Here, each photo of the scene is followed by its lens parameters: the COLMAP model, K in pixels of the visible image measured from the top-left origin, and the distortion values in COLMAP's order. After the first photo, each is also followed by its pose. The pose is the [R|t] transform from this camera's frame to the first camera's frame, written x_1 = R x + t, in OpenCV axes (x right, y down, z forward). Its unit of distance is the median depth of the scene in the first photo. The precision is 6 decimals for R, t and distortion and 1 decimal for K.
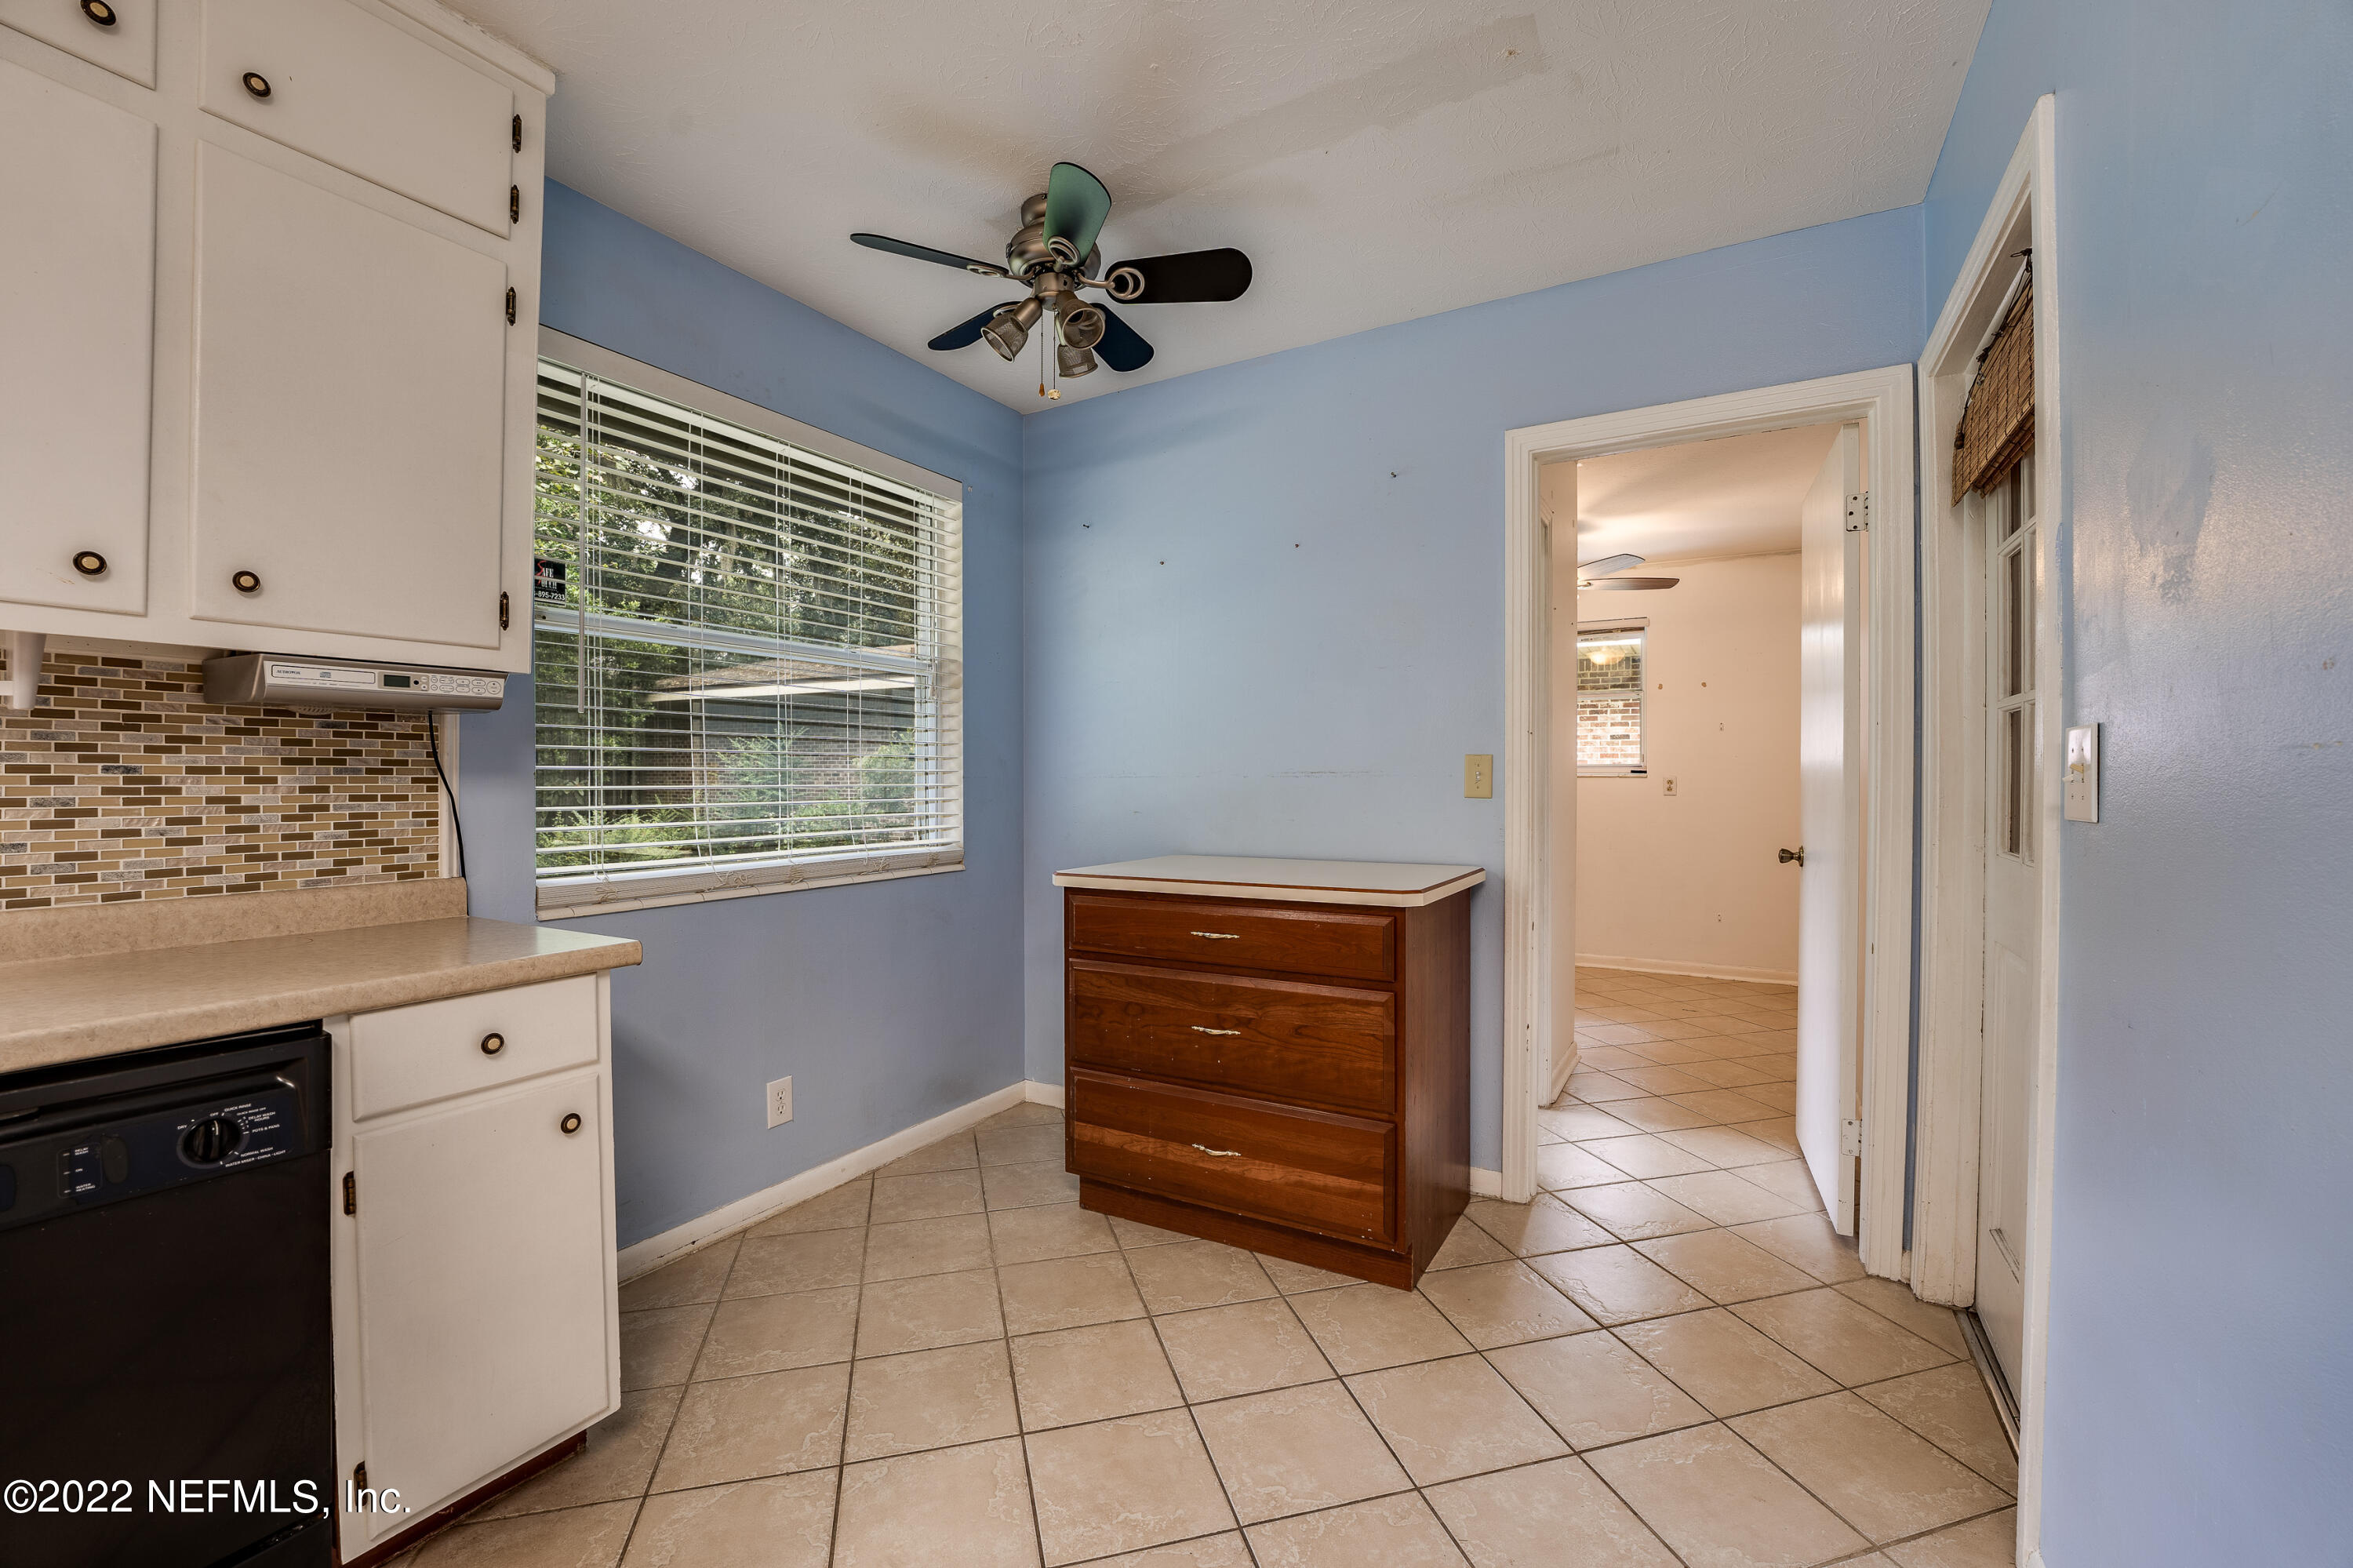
lens RADIAL K [[960.3, 0, 1167.0], [0, 960.3, 781.8], [0, 0, 1]] dist [-0.022207, 0.001405]
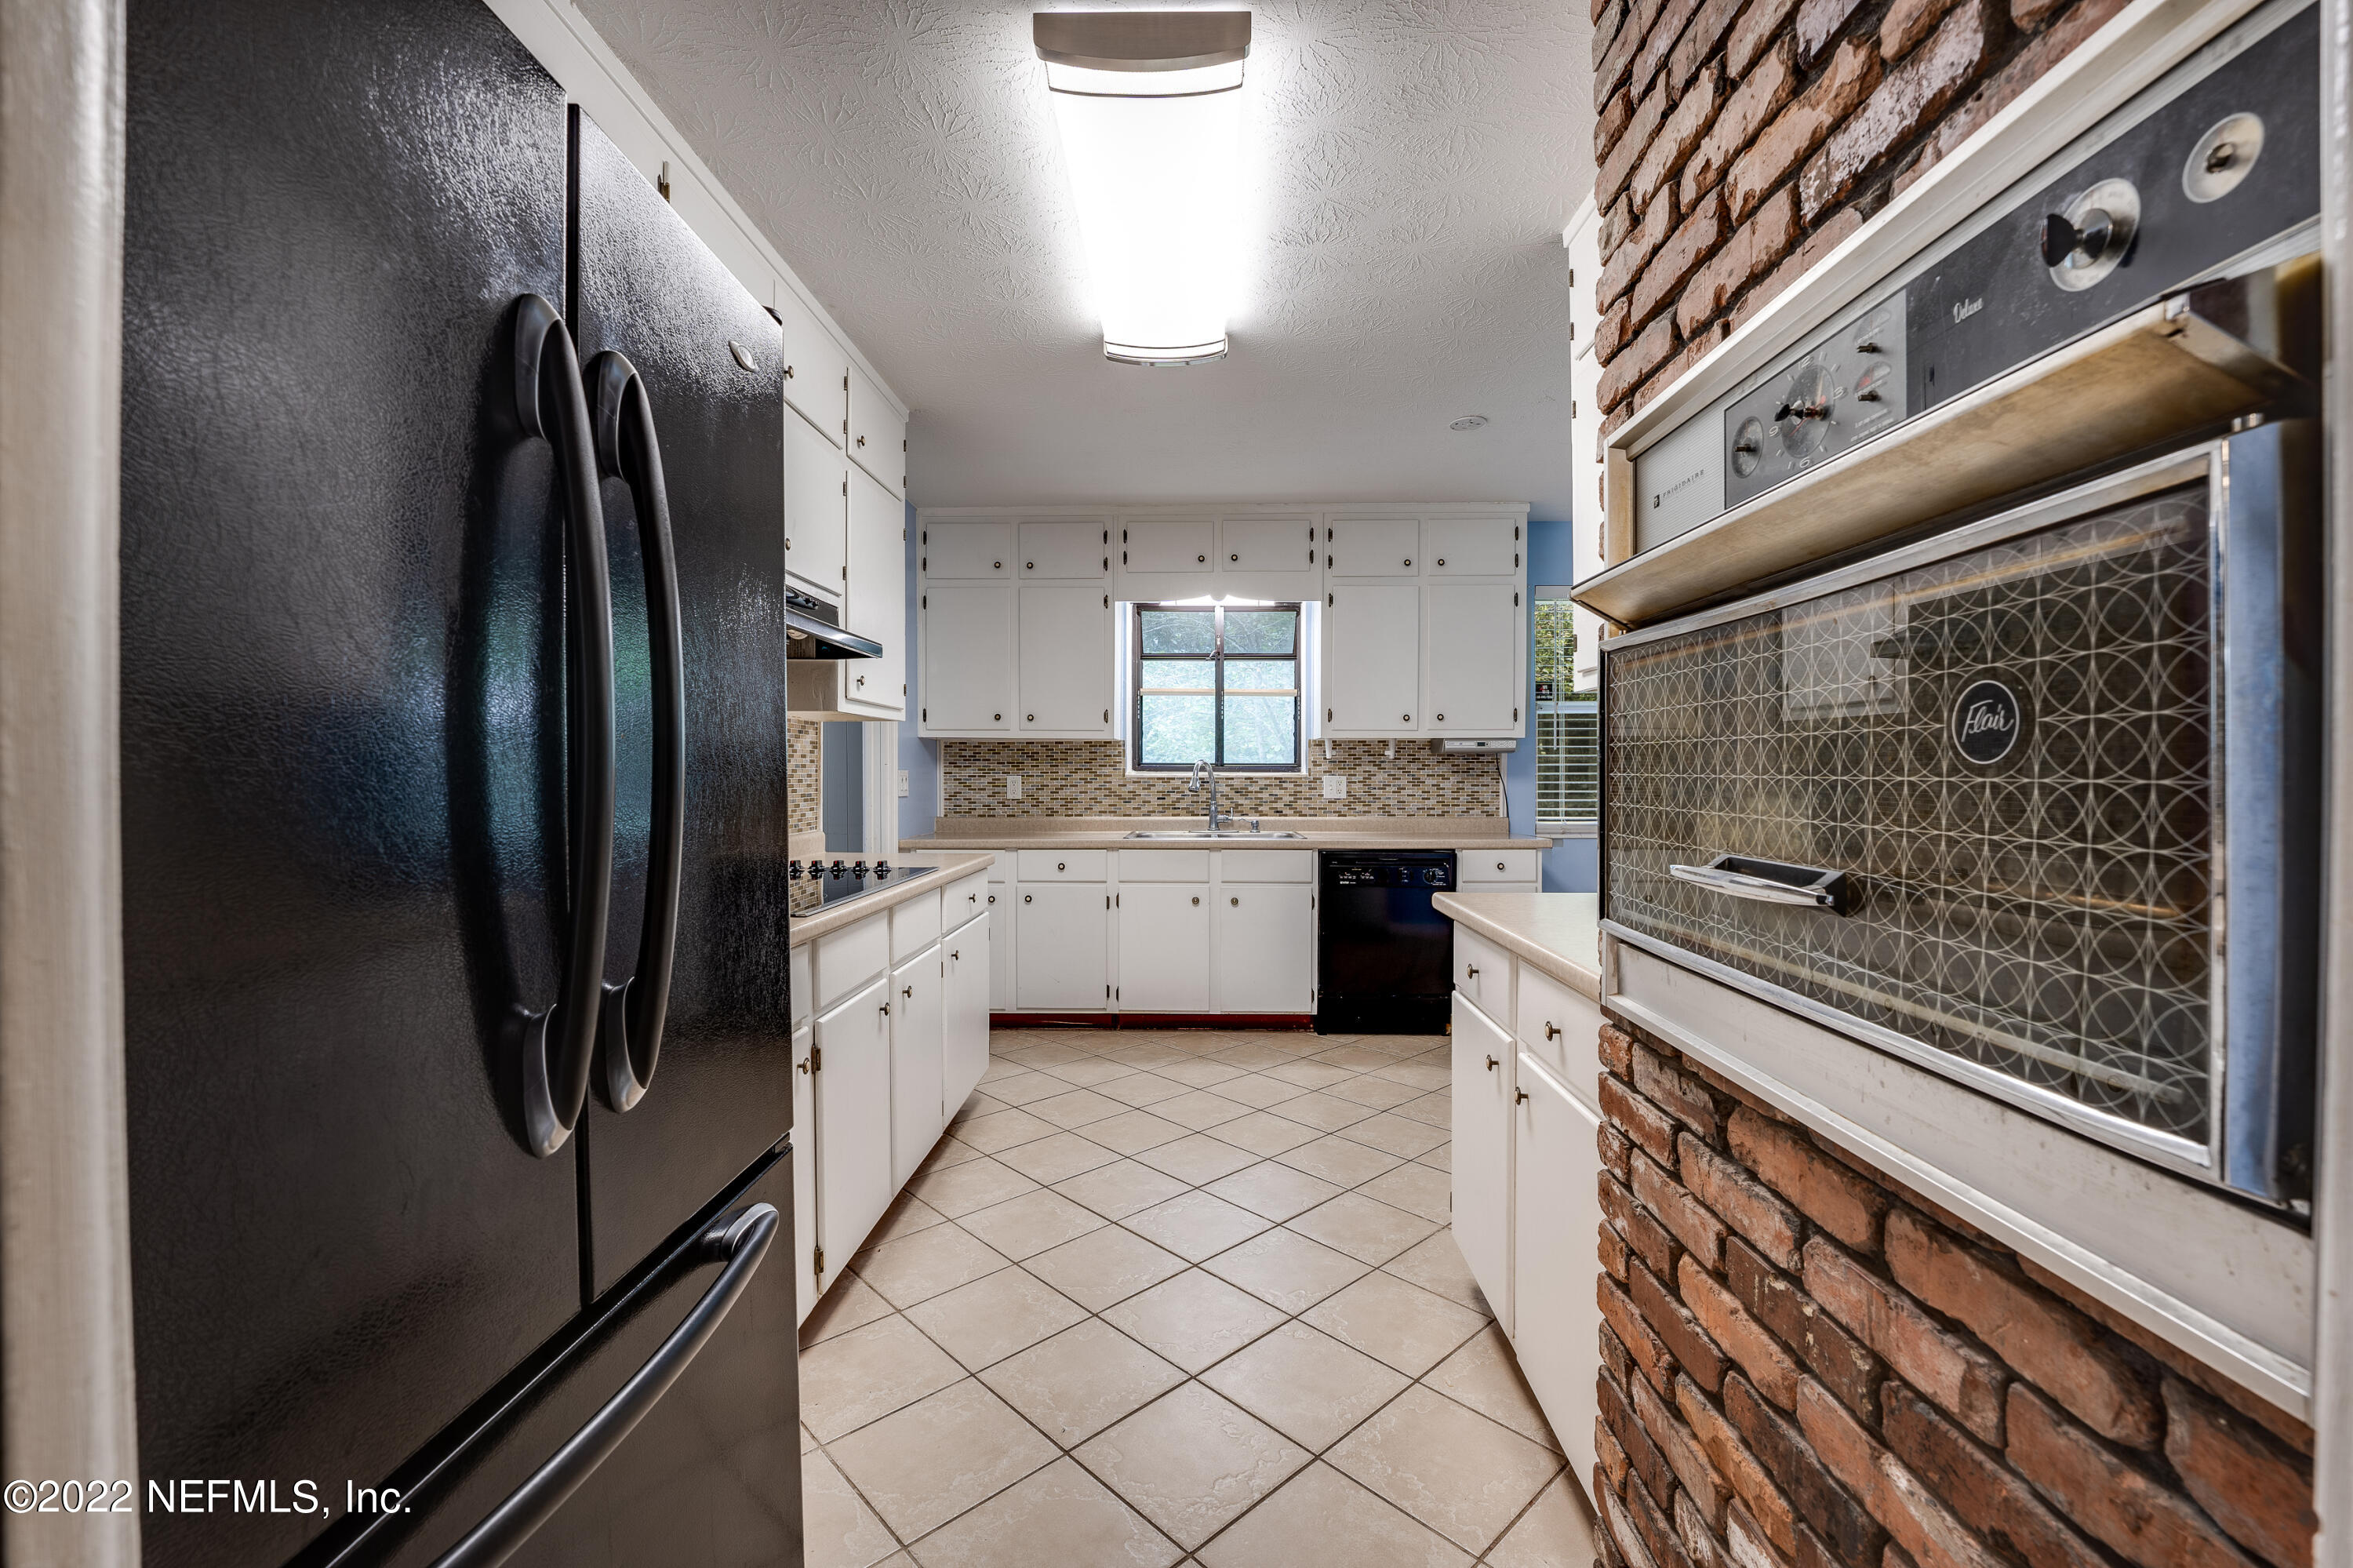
lens RADIAL K [[960.3, 0, 1168.7], [0, 960.3, 781.0], [0, 0, 1]] dist [-0.022207, 0.001405]
pose [[0.474832, 0.004935, -0.880063, 1.311455], [-0.004046, 0.999986, 0.003425, -0.001899], [0.880067, 0.001934, 0.474845, -1.230255]]
